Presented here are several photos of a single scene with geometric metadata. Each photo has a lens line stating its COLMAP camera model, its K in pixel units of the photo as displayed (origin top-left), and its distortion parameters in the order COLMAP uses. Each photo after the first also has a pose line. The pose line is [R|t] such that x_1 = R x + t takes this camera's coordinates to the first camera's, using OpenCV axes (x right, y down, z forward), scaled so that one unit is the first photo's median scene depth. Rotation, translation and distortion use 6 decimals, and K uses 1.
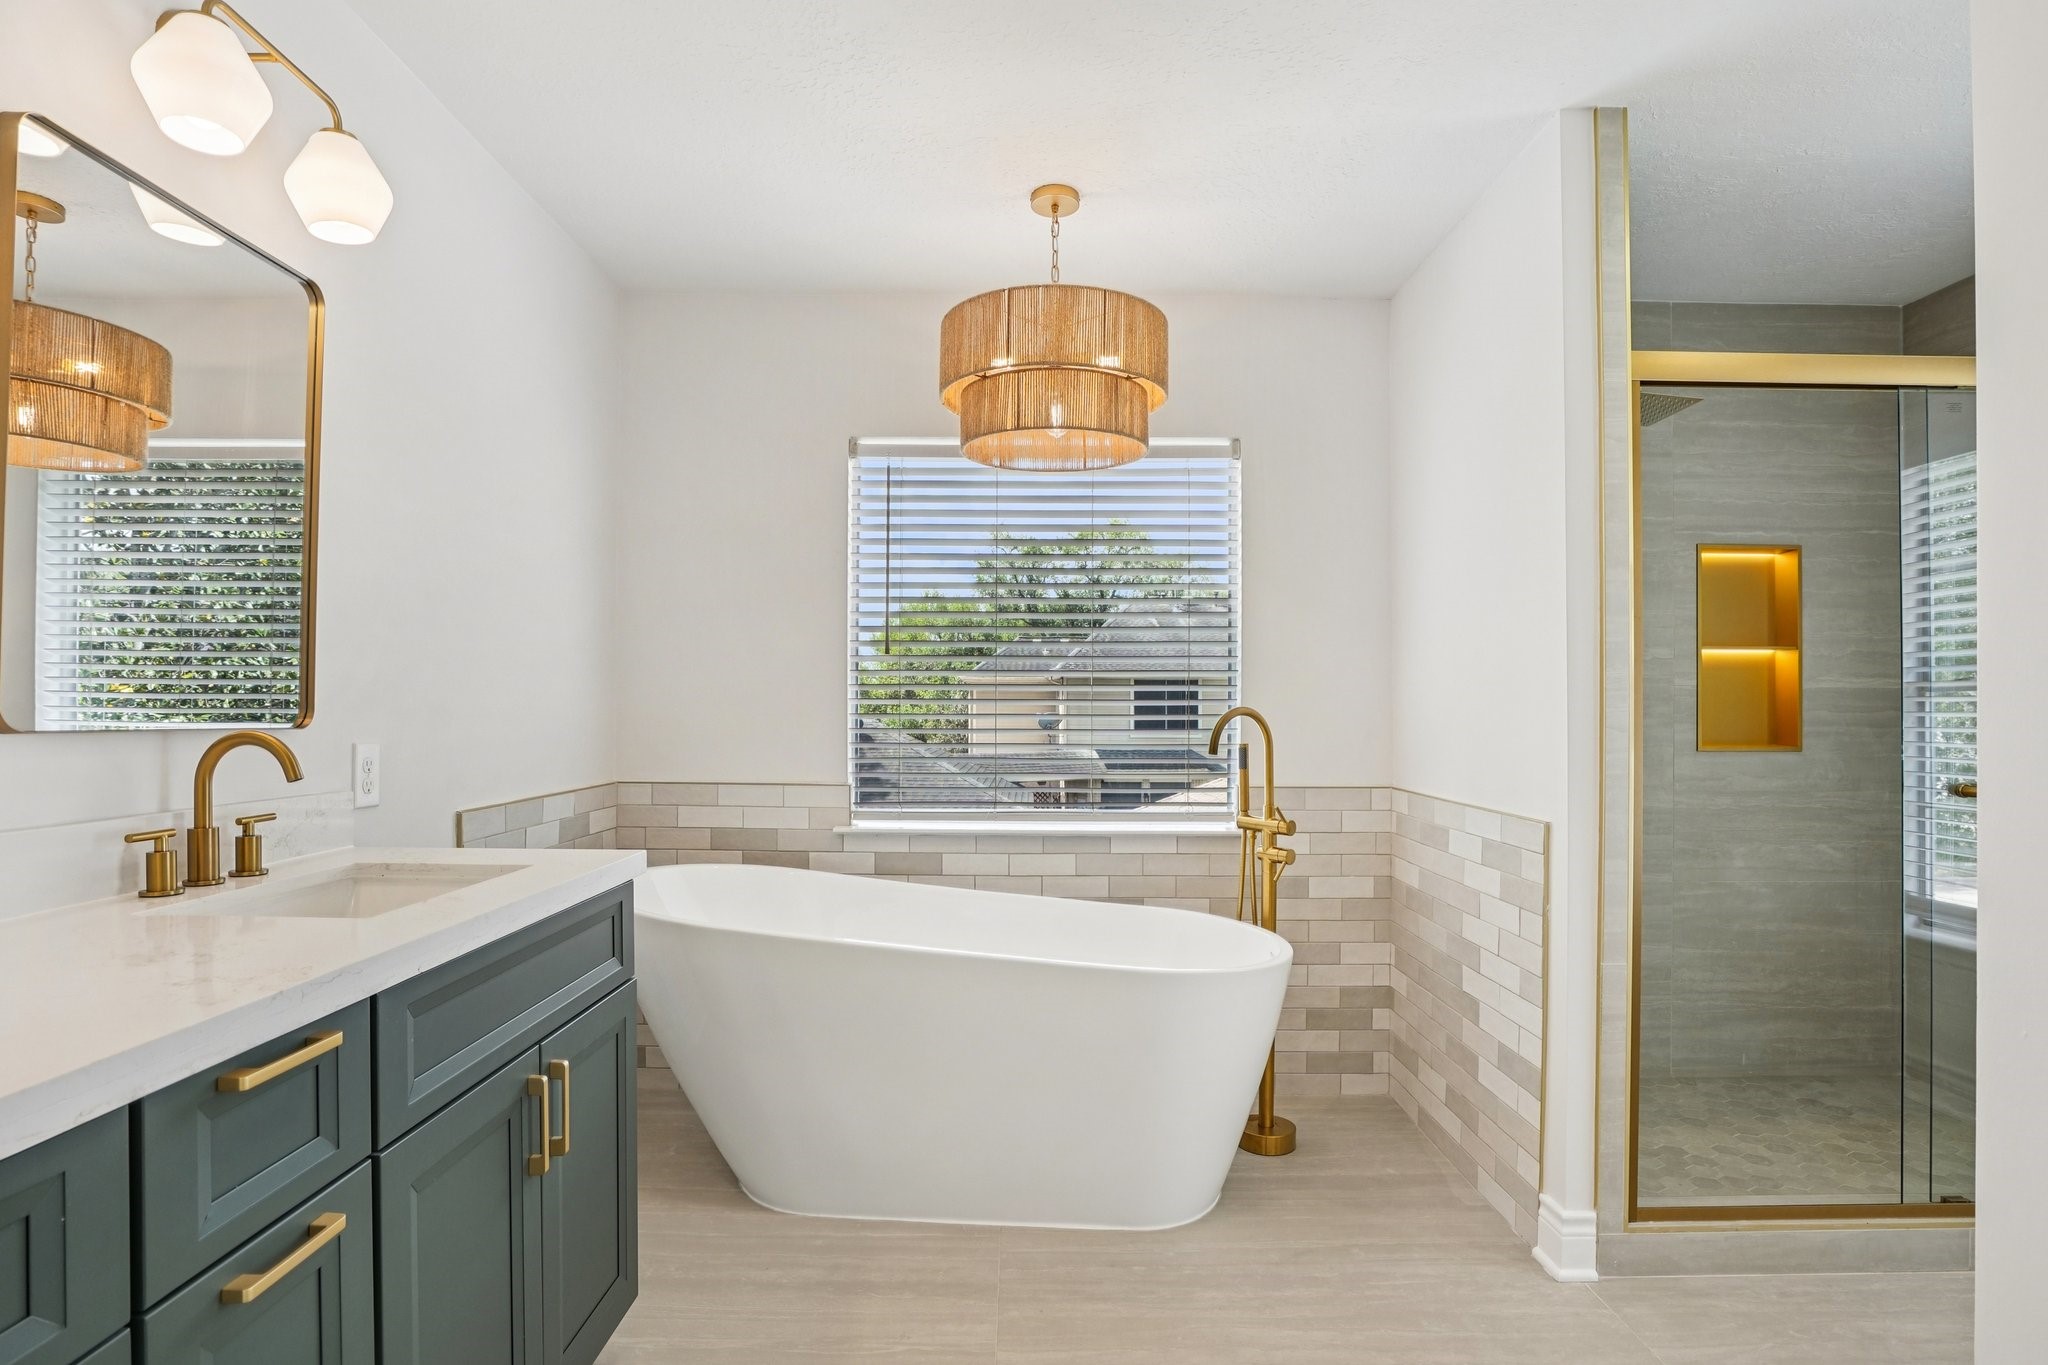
lens RADIAL K [[1075.5, 0, 1022.8], [0, 1075.5, 697.9], [0, 0, 1]] dist [-0.056034, 0.021705]
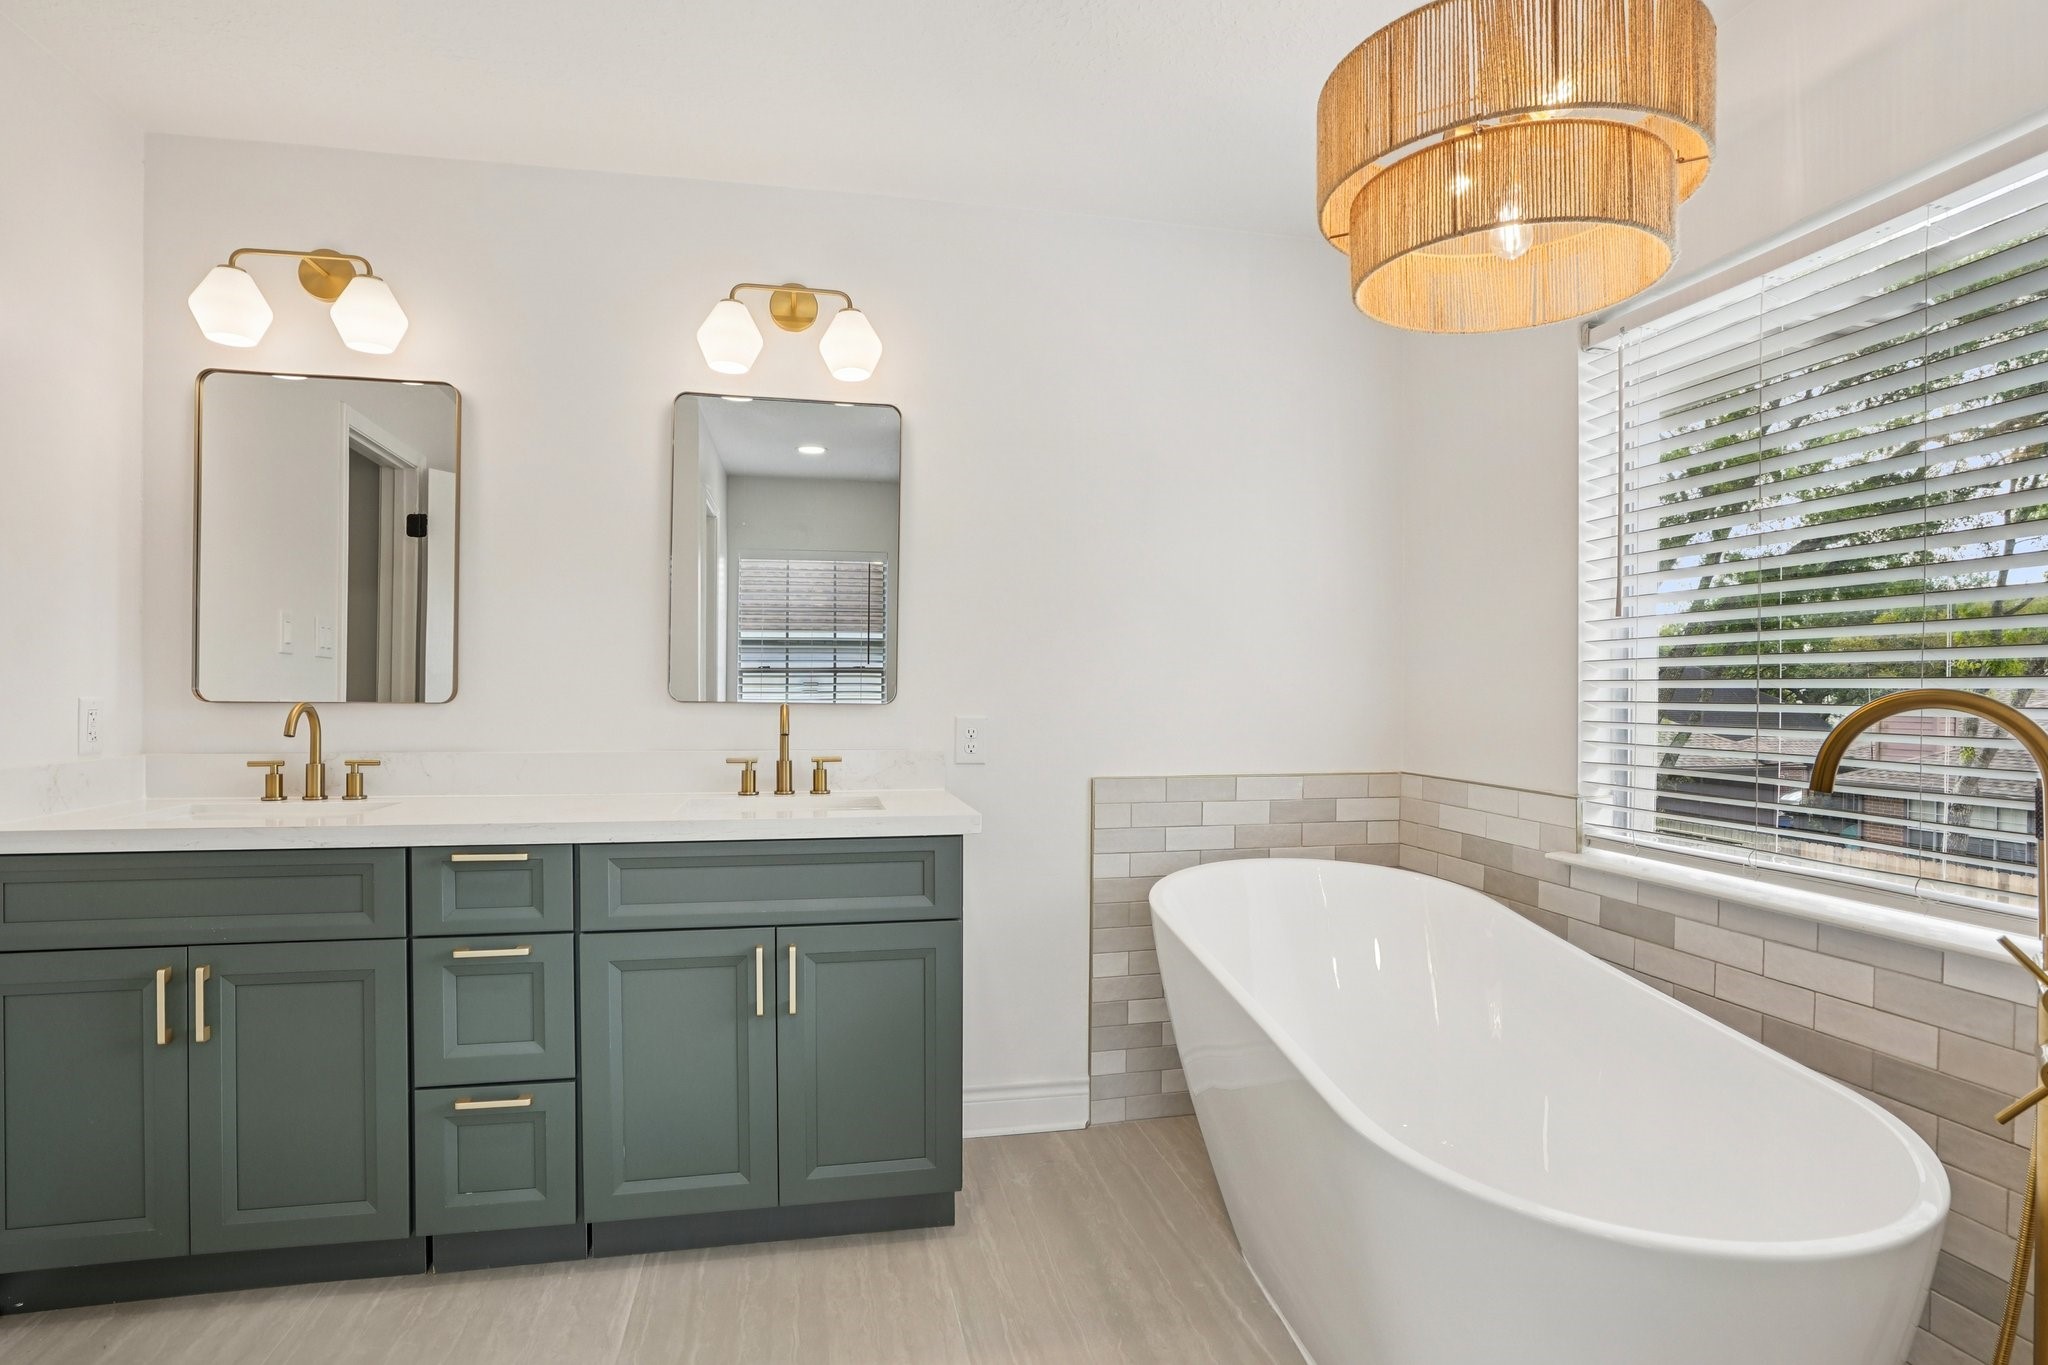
lens RADIAL K [[1075.5, 0, 1011.2], [0, 1075.5, 690.6], [0, 0, 1]] dist [-0.056034, 0.021705]
pose [[0.193845, -0.000667, -0.981032, 0.569168], [0.005662, 0.999984, 0.000439, 0.006438], [0.981016, -0.005639, 0.193846, 0.581051]]
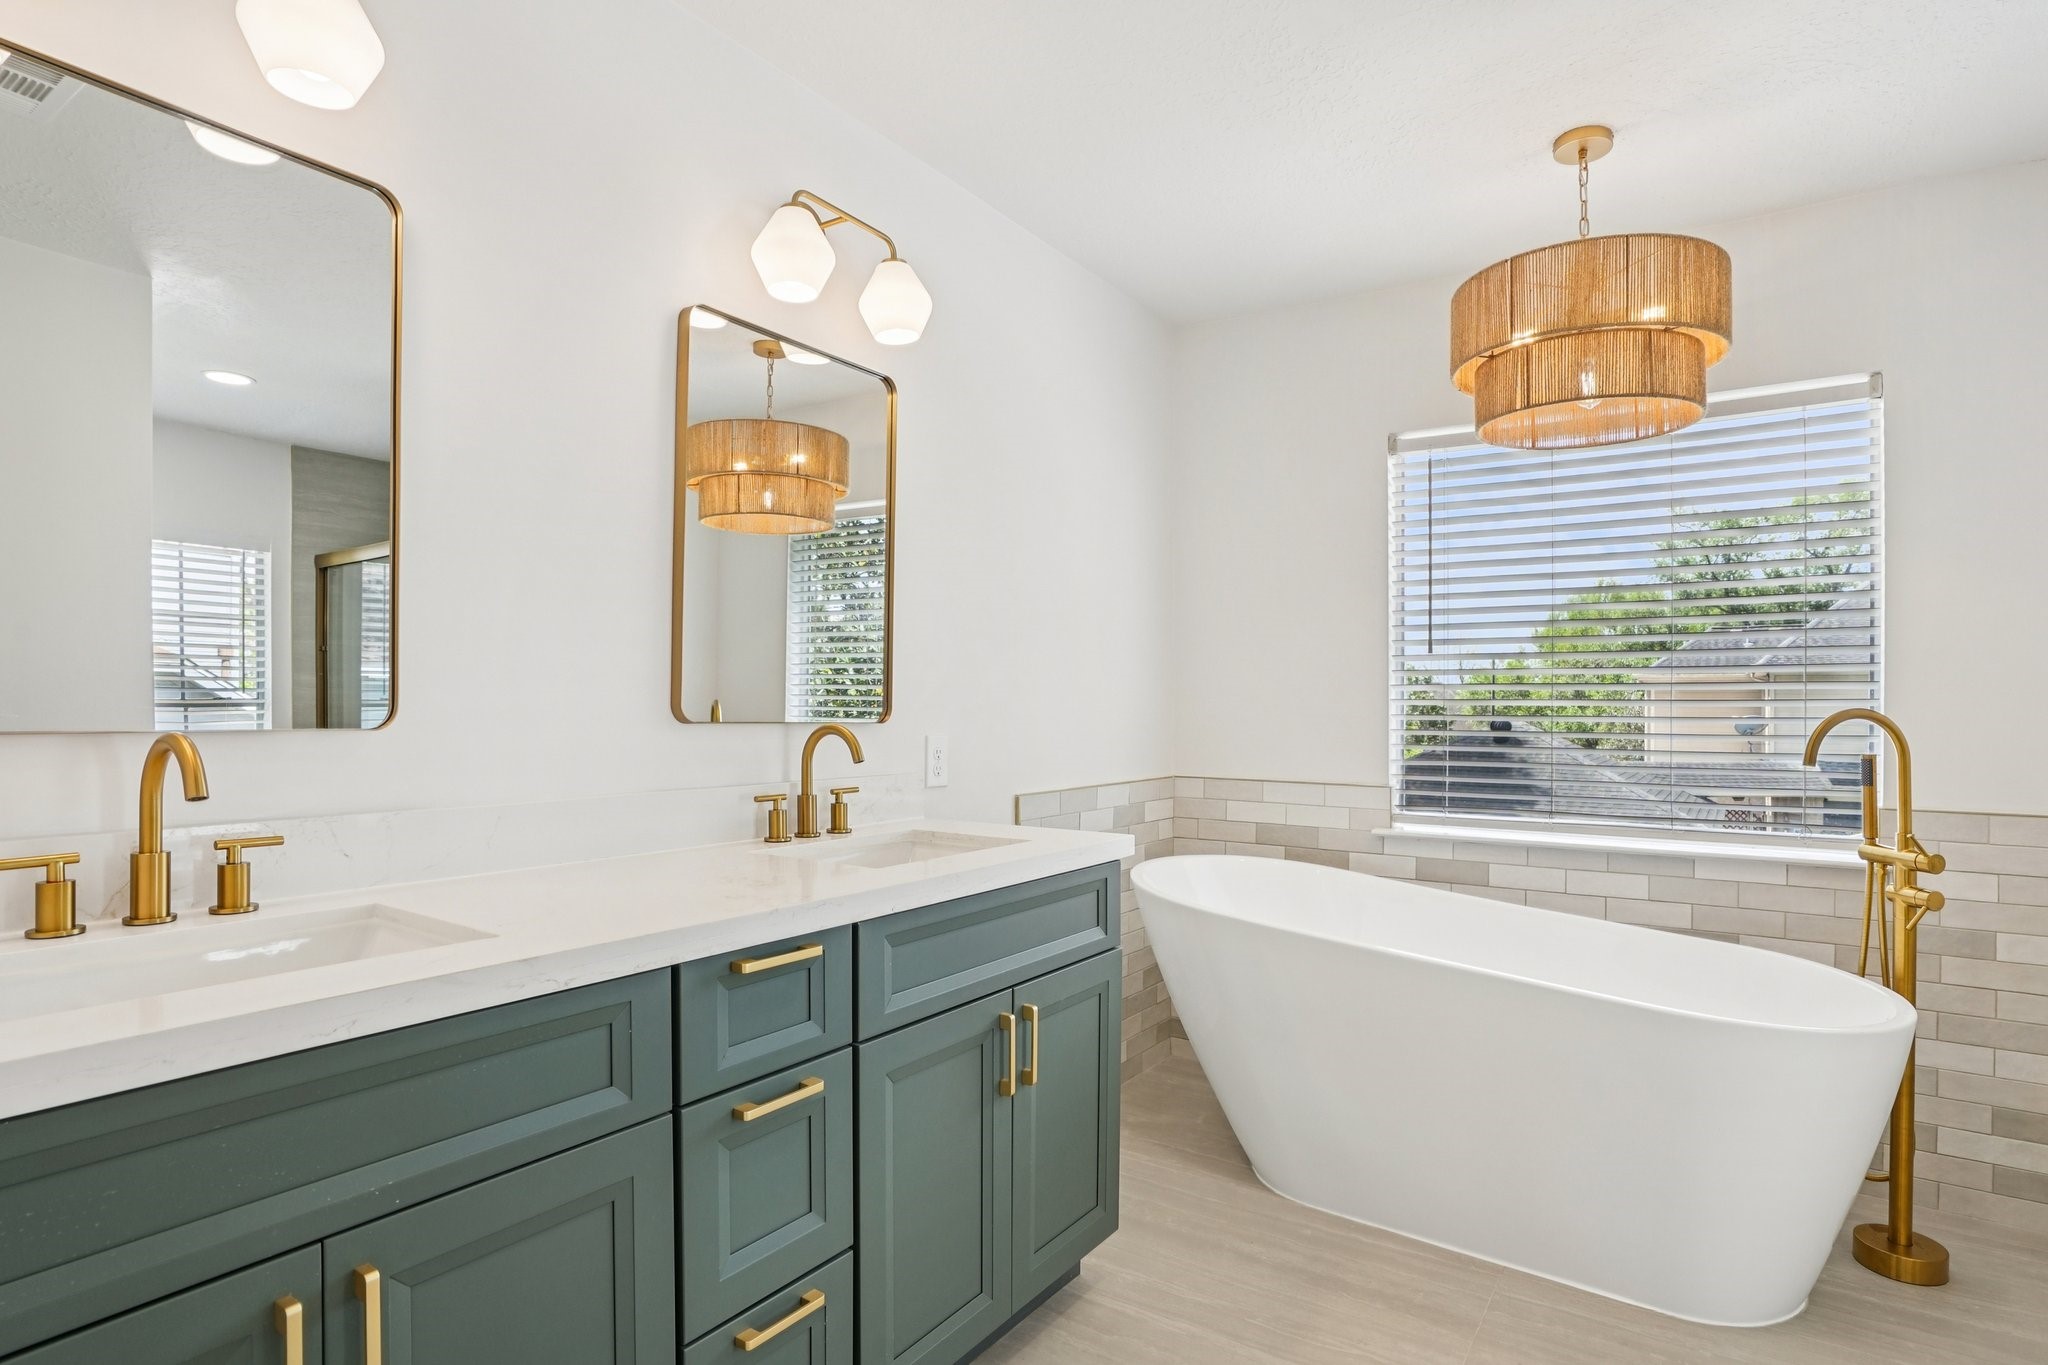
lens RADIAL K [[1075.5, 0, 1022.2], [0, 1075.5, 695.6], [0, 0, 1]] dist [-0.056034, 0.021705]
pose [[0.827887, -0.003950, -0.560881, 0.132558], [0.002073, 0.999990, -0.003982, 0.000630], [0.560891, 0.002134, 0.827887, 0.000333]]
